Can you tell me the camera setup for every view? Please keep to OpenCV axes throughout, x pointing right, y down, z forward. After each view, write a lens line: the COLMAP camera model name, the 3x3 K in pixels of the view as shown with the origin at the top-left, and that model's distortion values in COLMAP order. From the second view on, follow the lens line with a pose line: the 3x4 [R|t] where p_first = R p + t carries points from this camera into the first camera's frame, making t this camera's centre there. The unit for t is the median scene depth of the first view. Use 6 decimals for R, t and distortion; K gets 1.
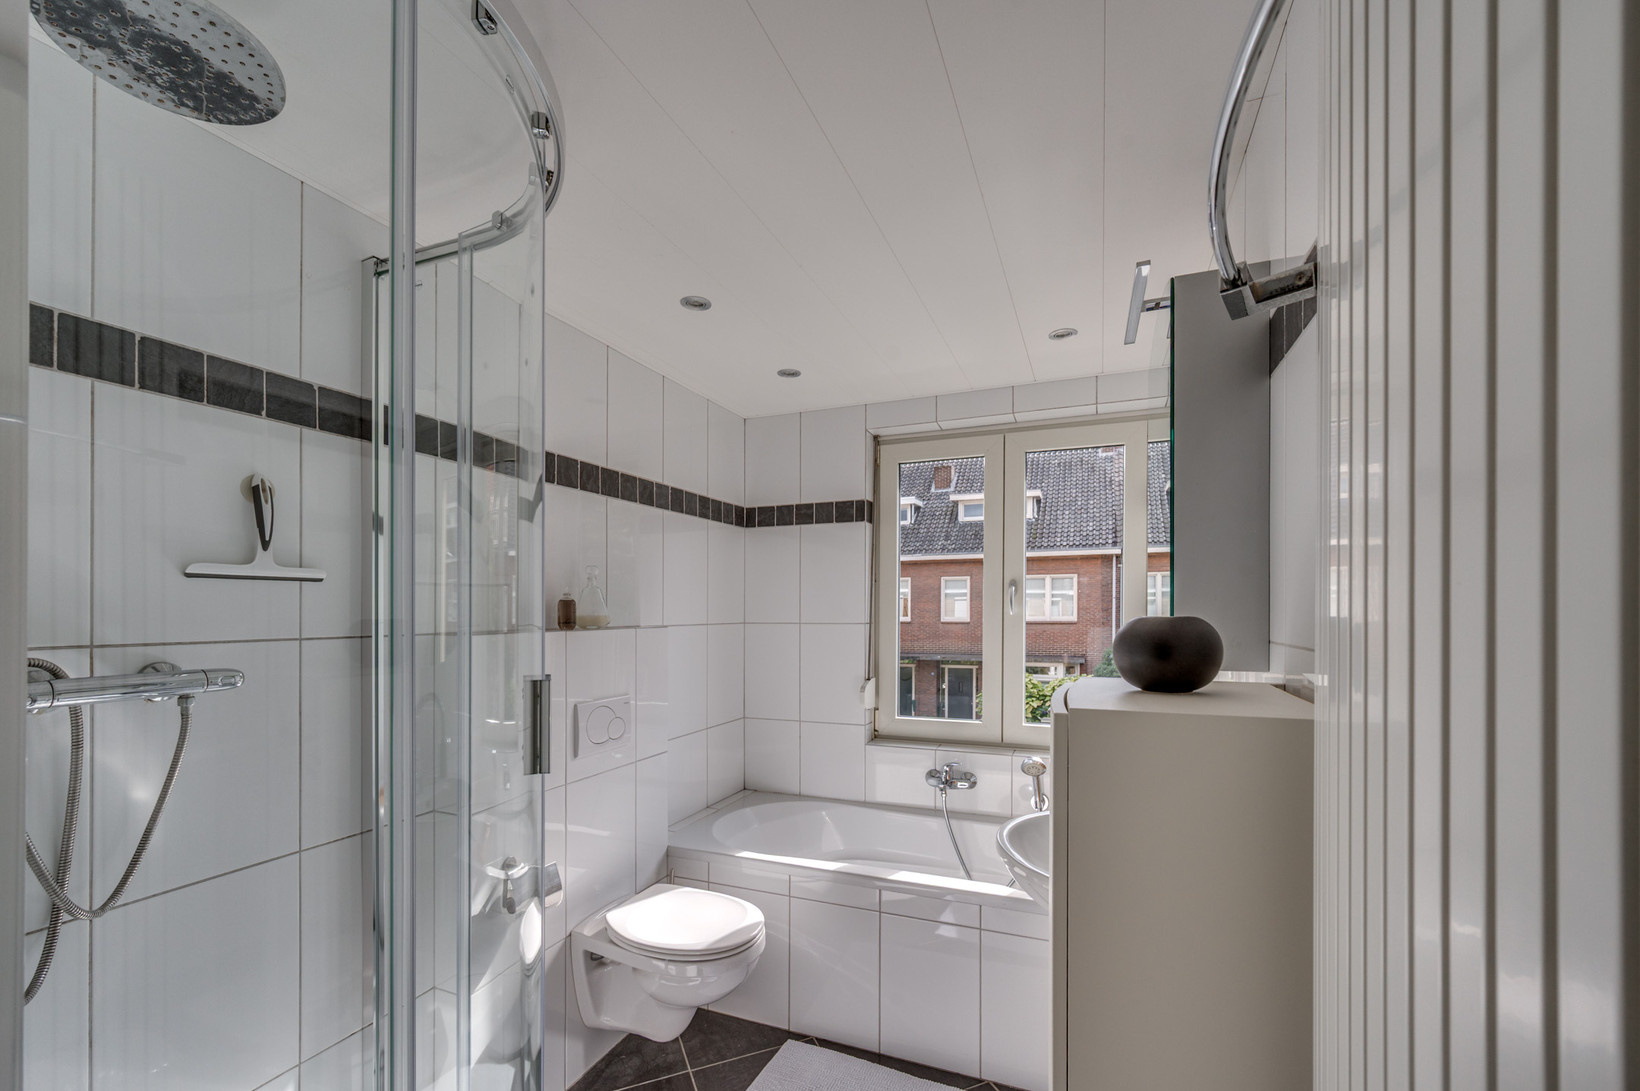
lens RADIAL K [[699.6, 0, 799.4], [0, 699.6, 571.2], [0, 0, 1]] dist [-0.000242, -0.000051]
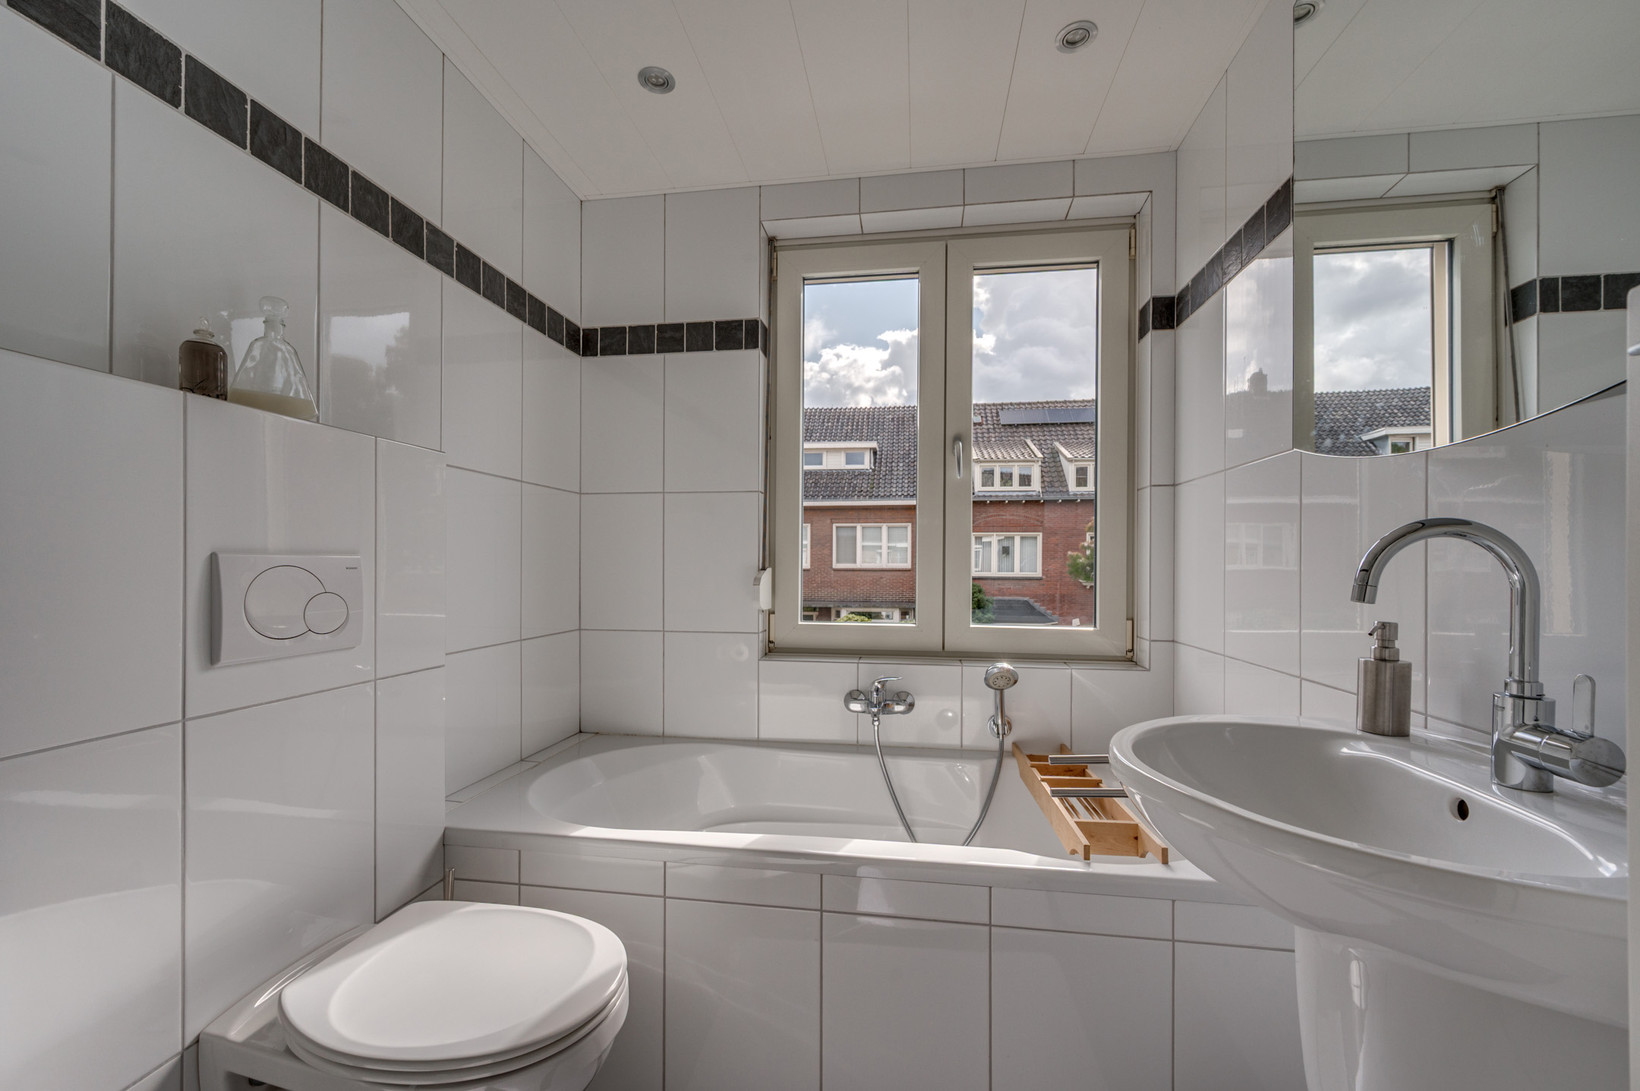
lens RADIAL K [[784.4, 0, 819.4], [0, 784.4, 525.9], [0, 0, 1]] dist [0.000514, 0.000008]
pose [[0.974902, 0.006193, 0.222547, -0.024141], [-0.015390, 0.999096, 0.039619, 0.083038], [-0.222101, -0.042050, 0.974116, 0.227940]]
